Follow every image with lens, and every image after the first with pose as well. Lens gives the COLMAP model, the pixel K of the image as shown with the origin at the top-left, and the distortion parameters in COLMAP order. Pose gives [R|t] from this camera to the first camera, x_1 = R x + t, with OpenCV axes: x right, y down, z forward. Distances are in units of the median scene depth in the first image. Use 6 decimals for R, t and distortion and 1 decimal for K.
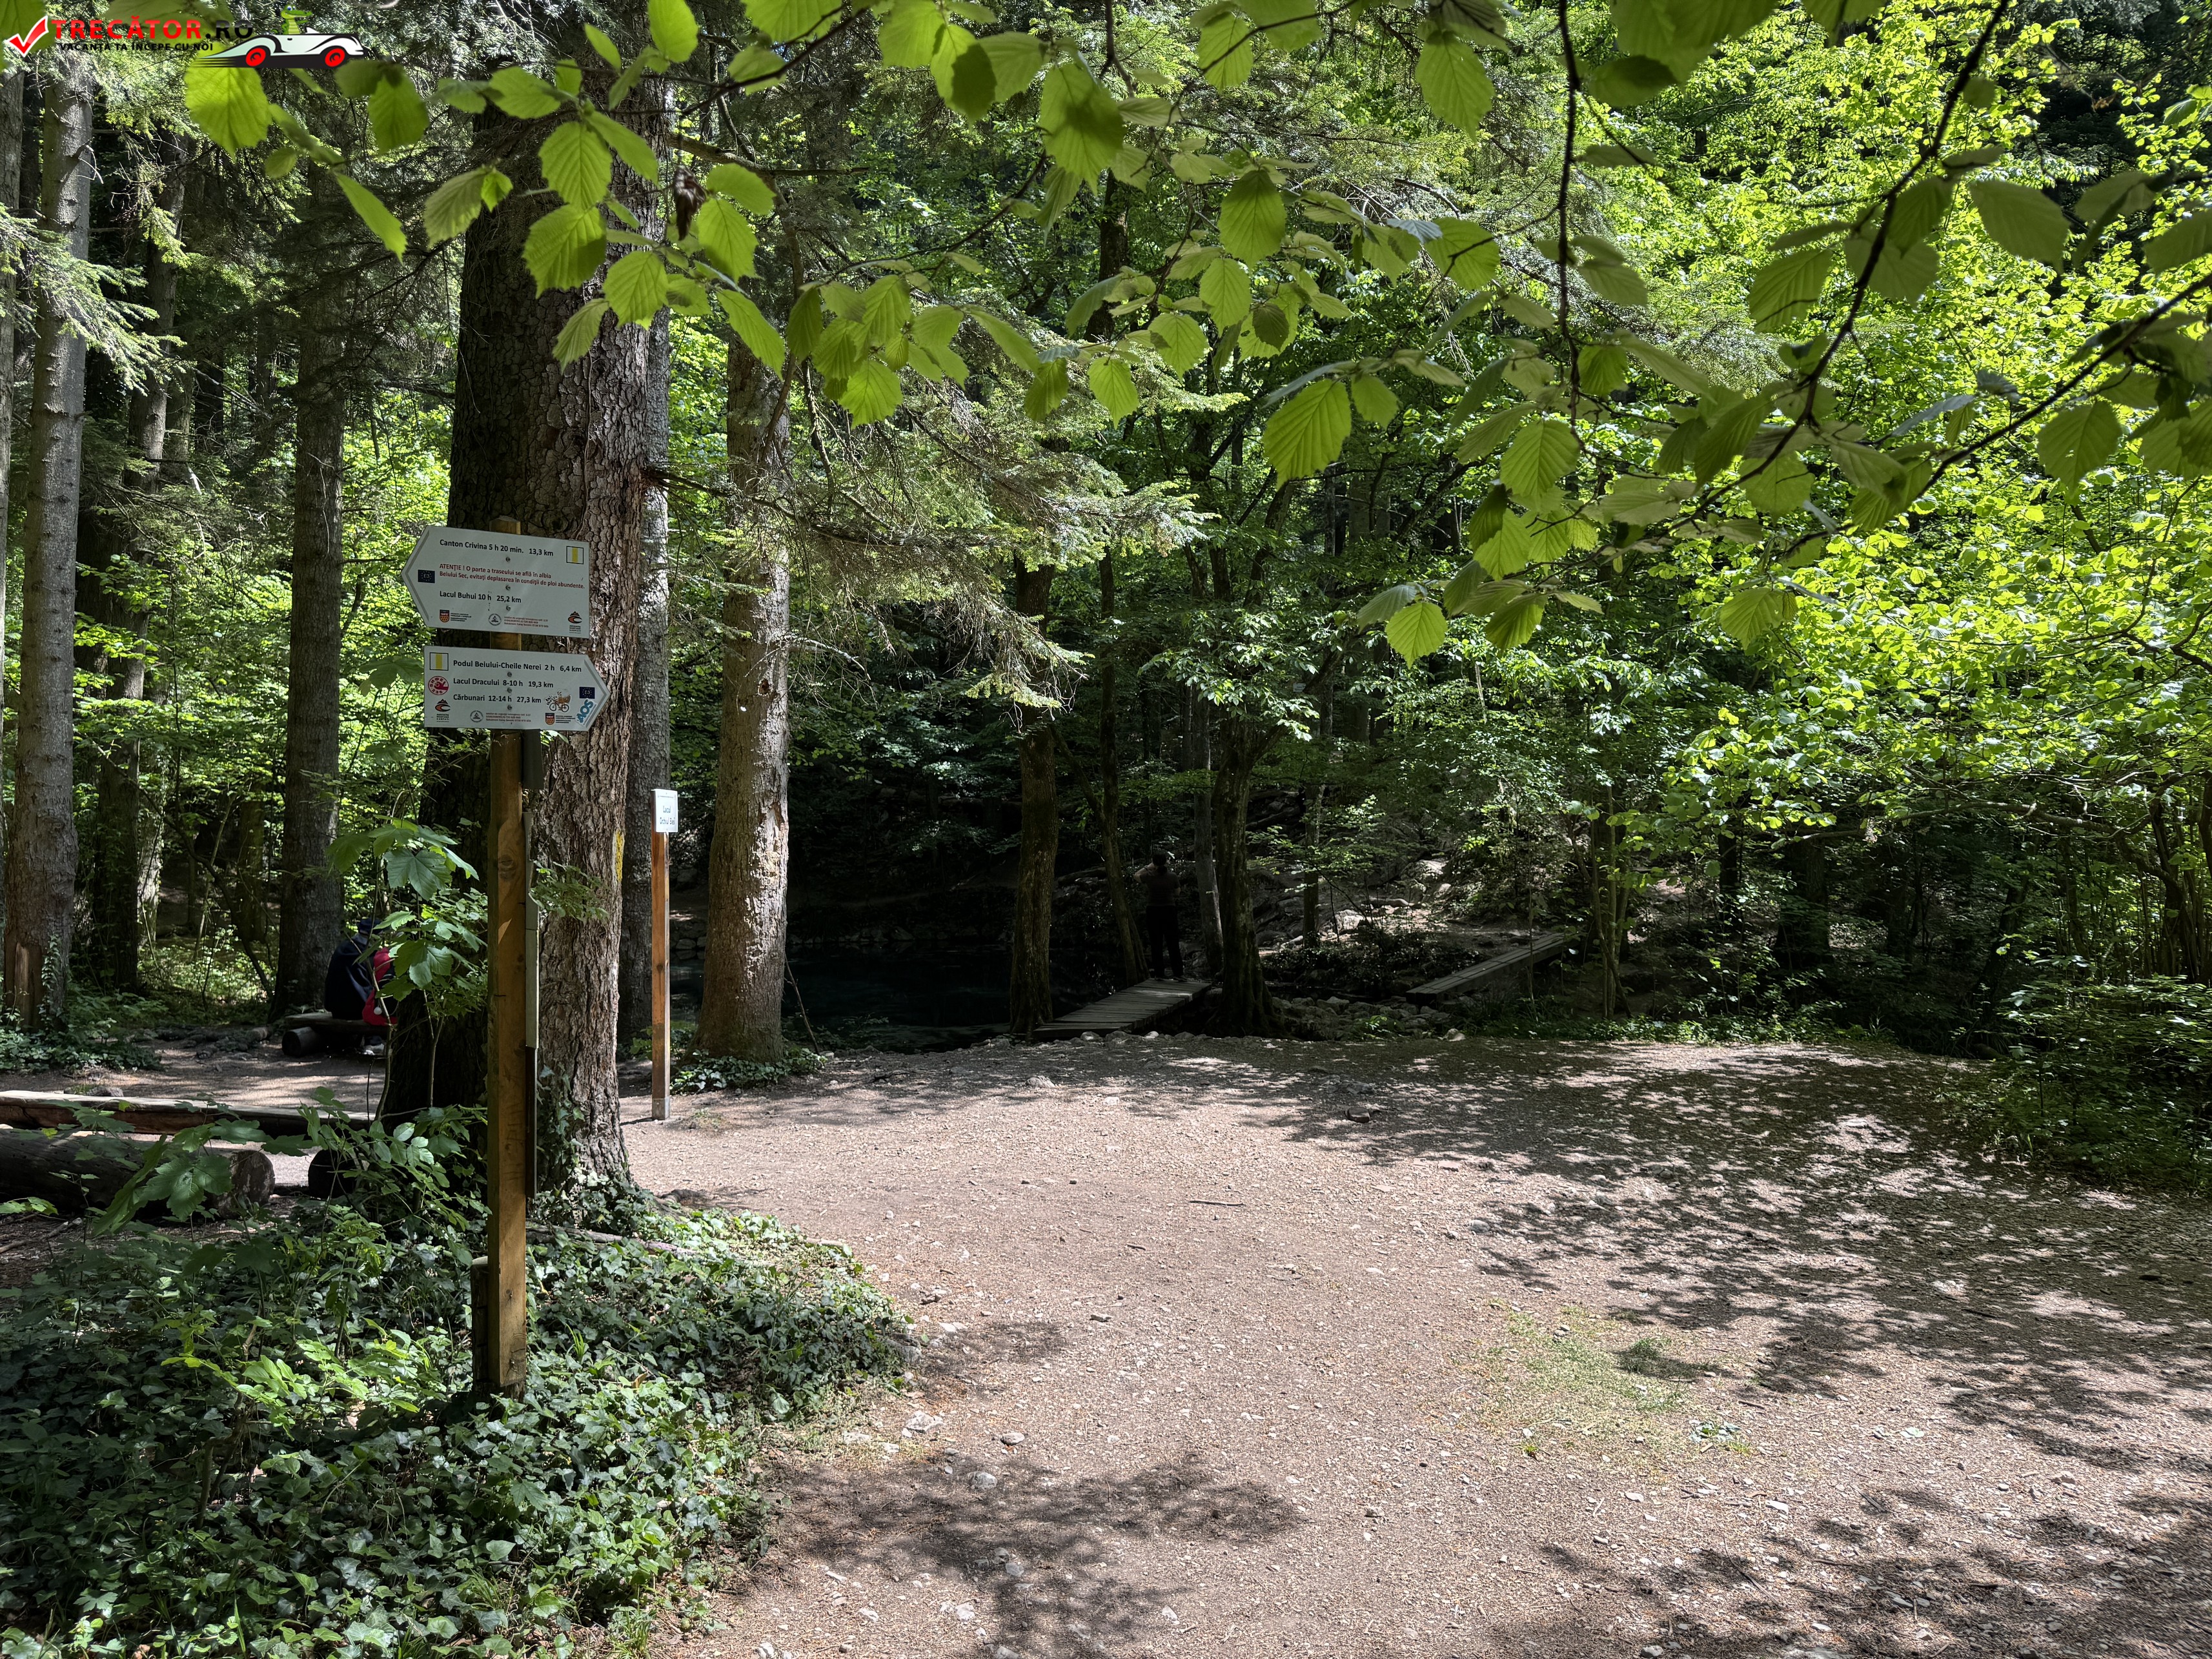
lens RADIAL K [[1556.4, 0, 1113.9], [0, 1556.4, 819.7], [0, 0, 1]] dist [0.066562, -0.074632]
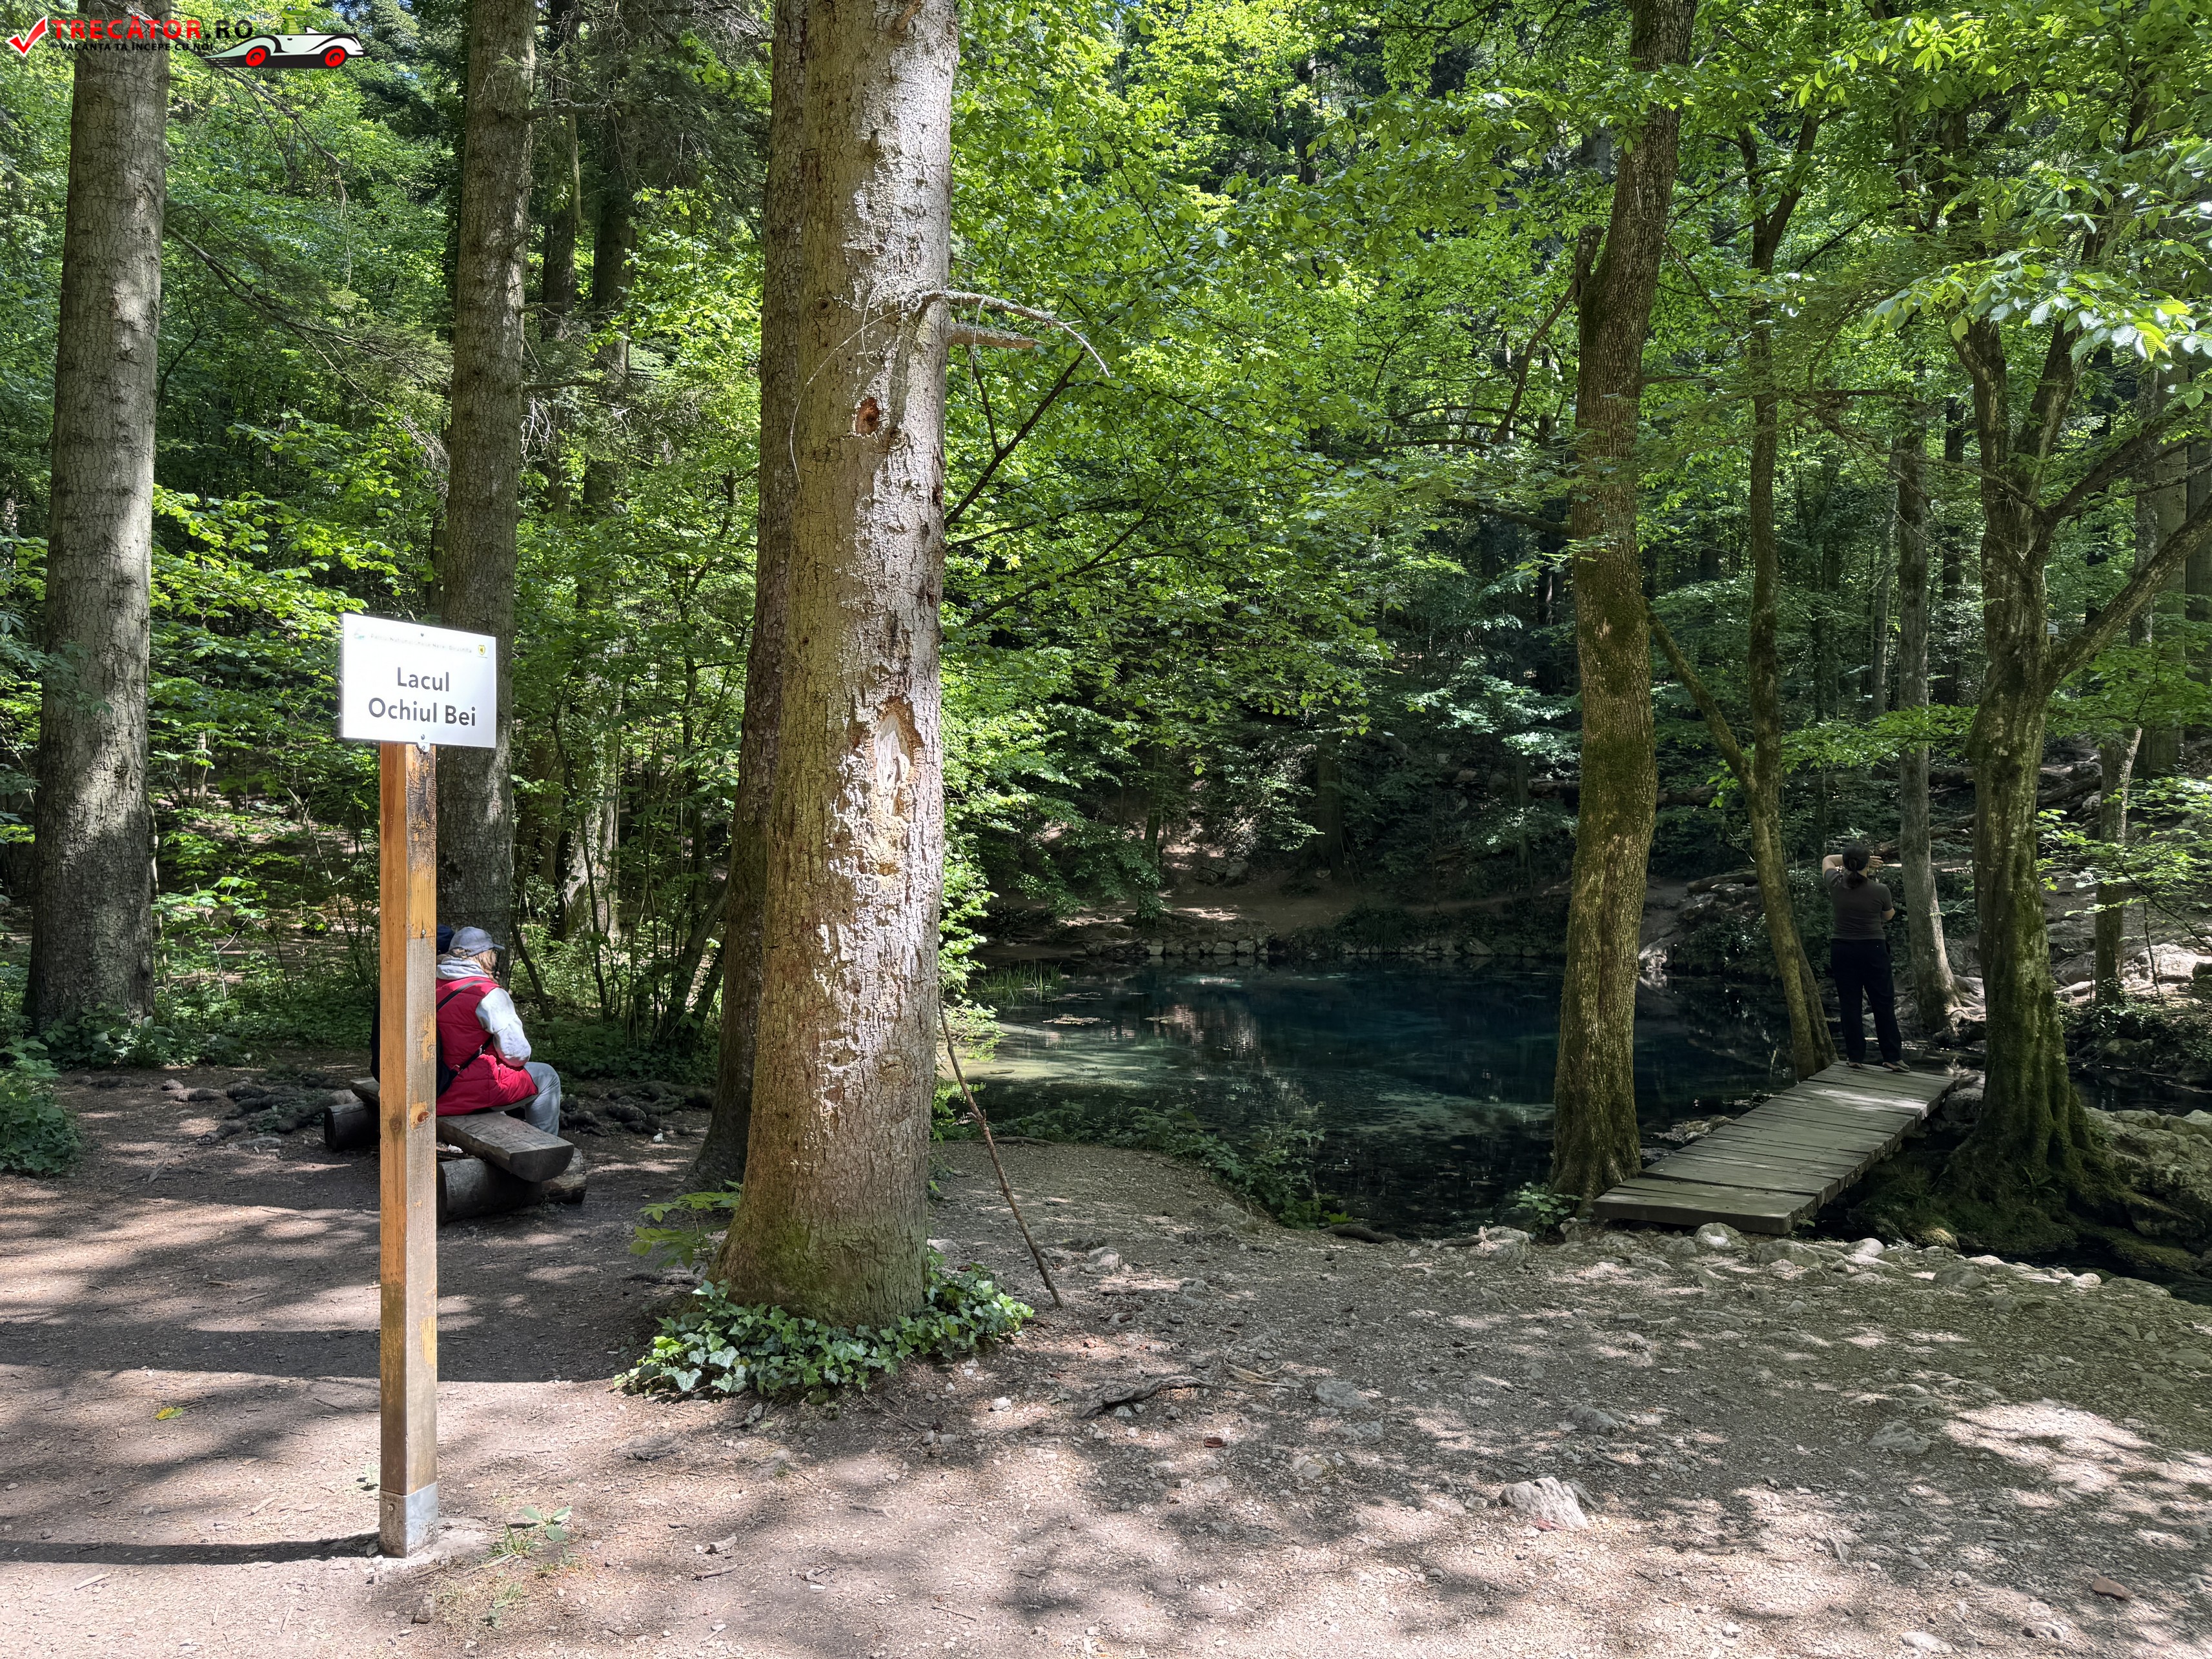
lens RADIAL K [[1556.4, 0, 1071.2], [0, 1556.4, 845.3], [0, 0, 1]] dist [0.066562, -0.074632]
pose [[0.915143, 0.014272, -0.402877, -0.005751], [-0.006651, 0.999772, 0.020310, 0.019282], [0.403075, -0.015907, 0.915029, 0.623904]]
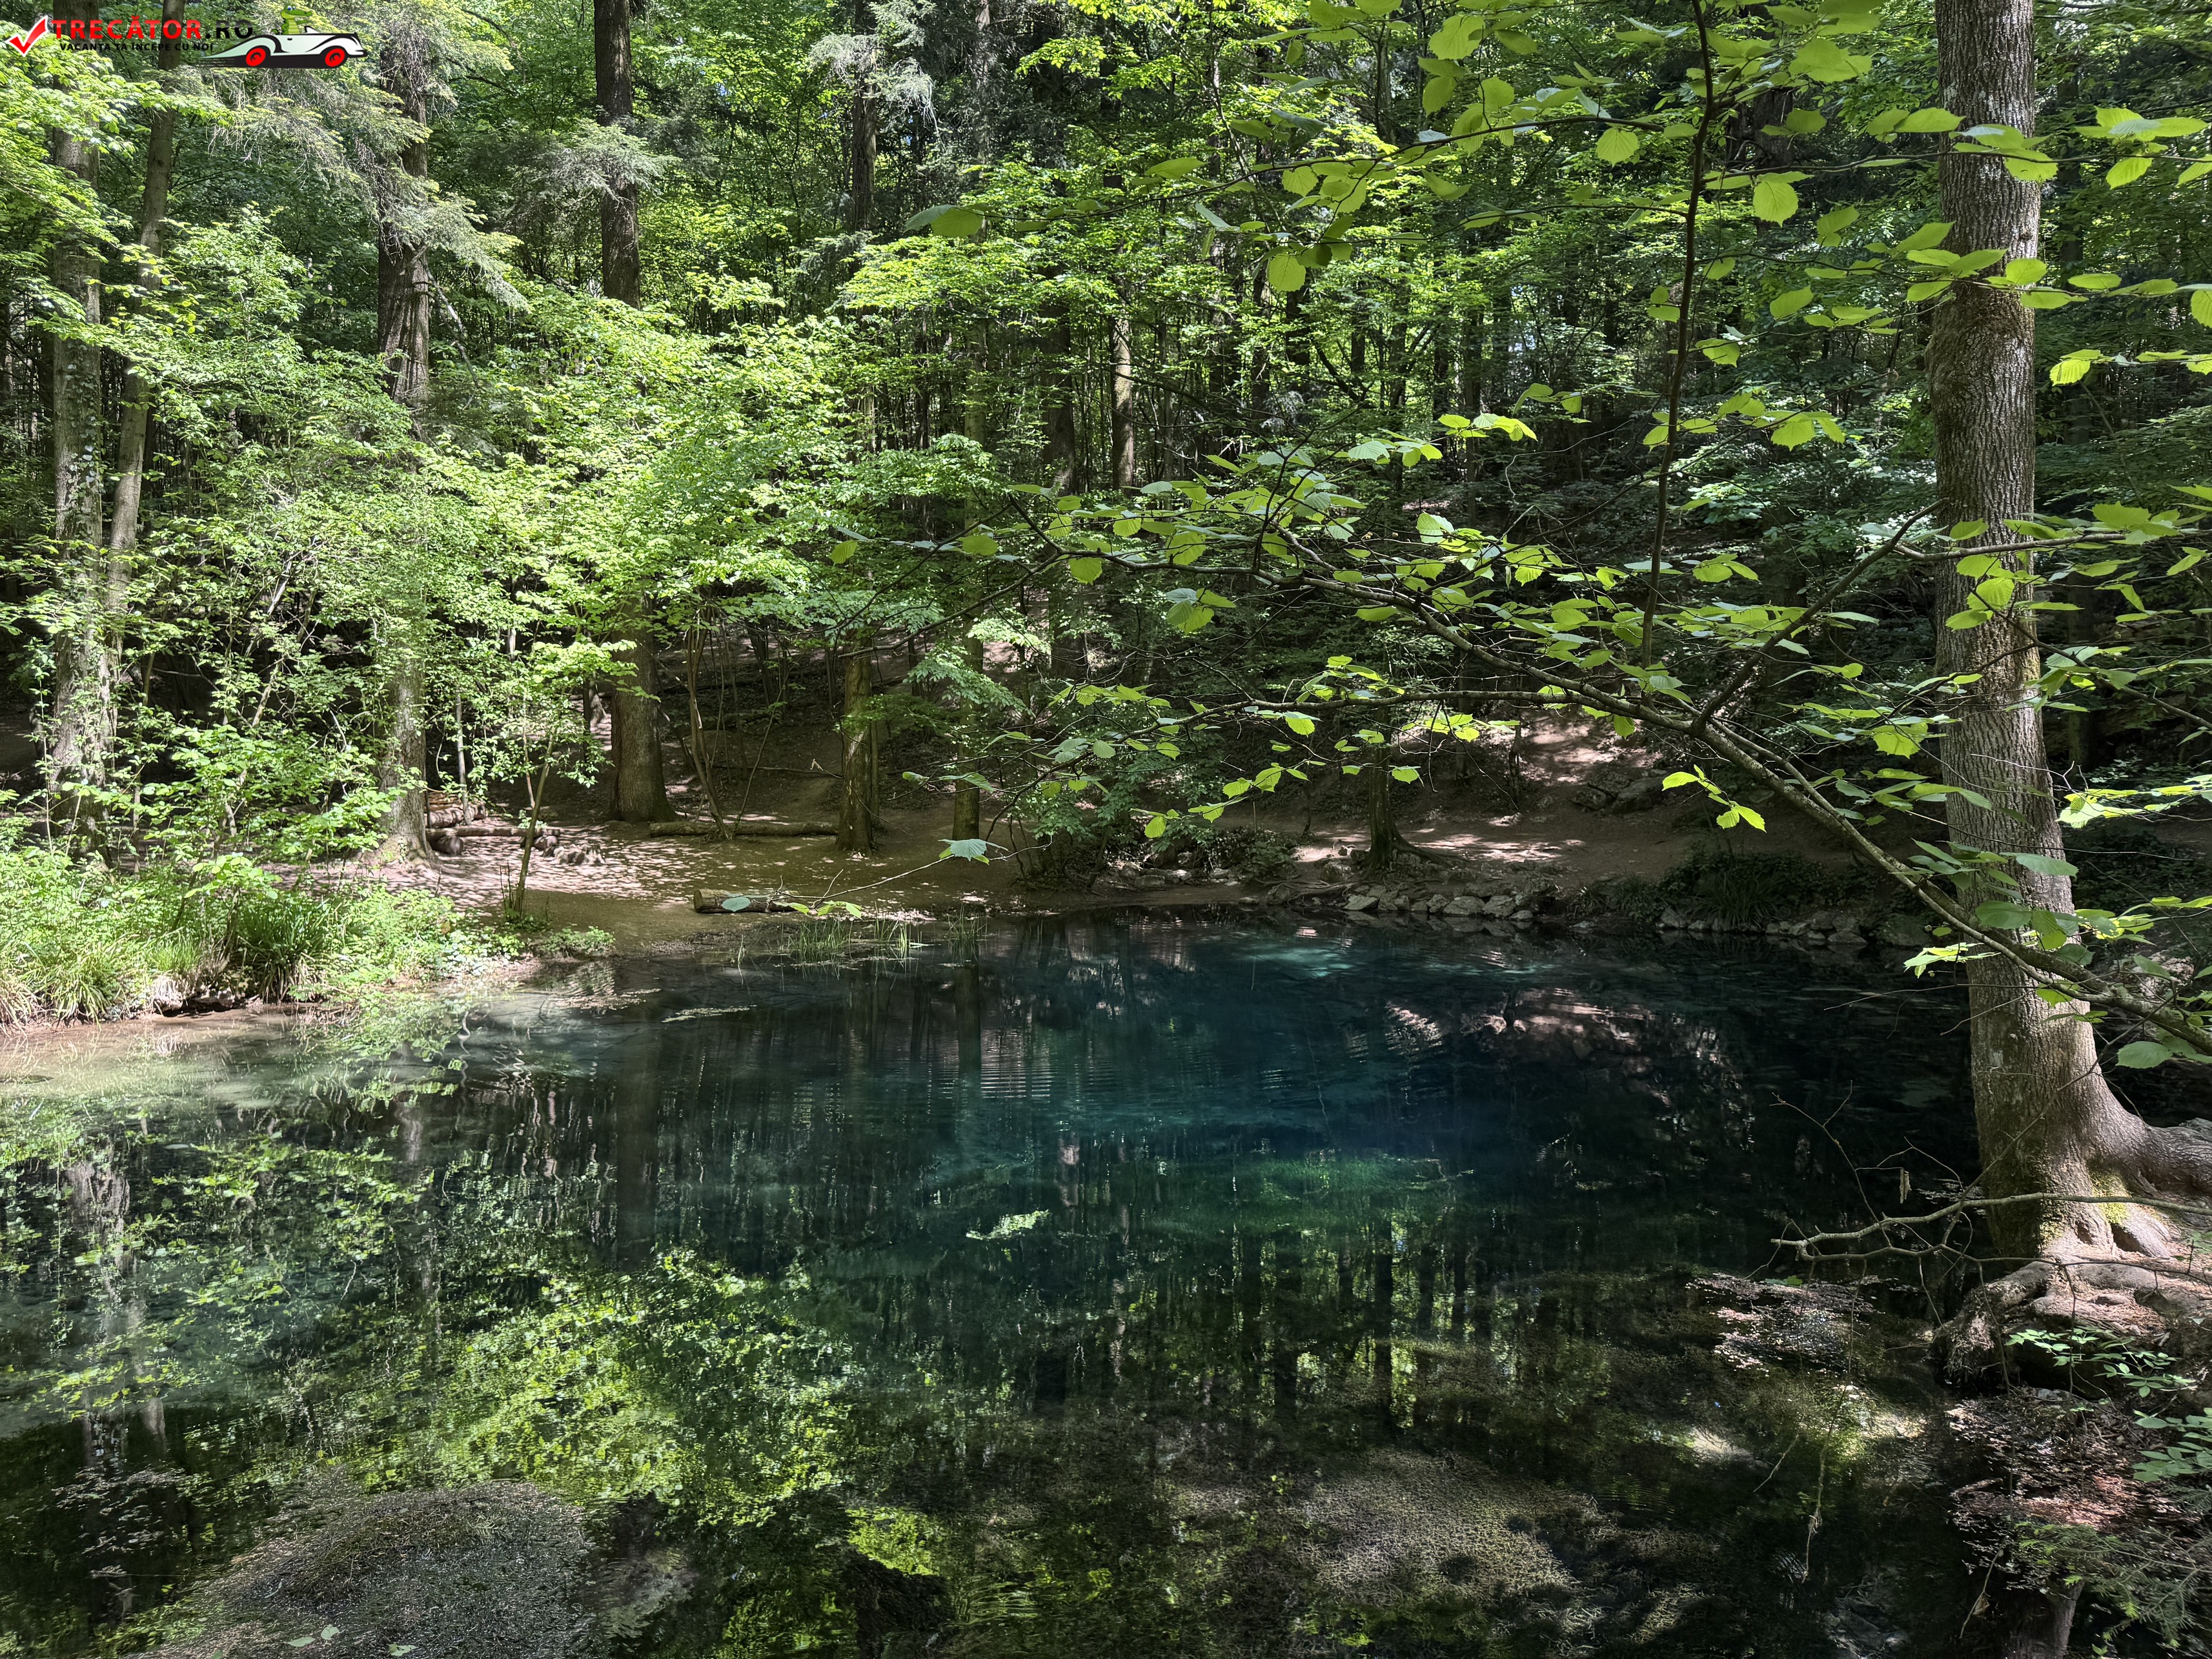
lens RADIAL K [[1556.4, 0, 1084.5], [0, 1556.4, 824.5], [0, 0, 1]] dist [0.066562, -0.074632]
pose [[0.521337, 0.052938, -0.851707, 0.454059], [-0.005373, 0.998258, 0.058759, 0.068340], [0.853334, -0.026057, 0.520713, 2.135609]]
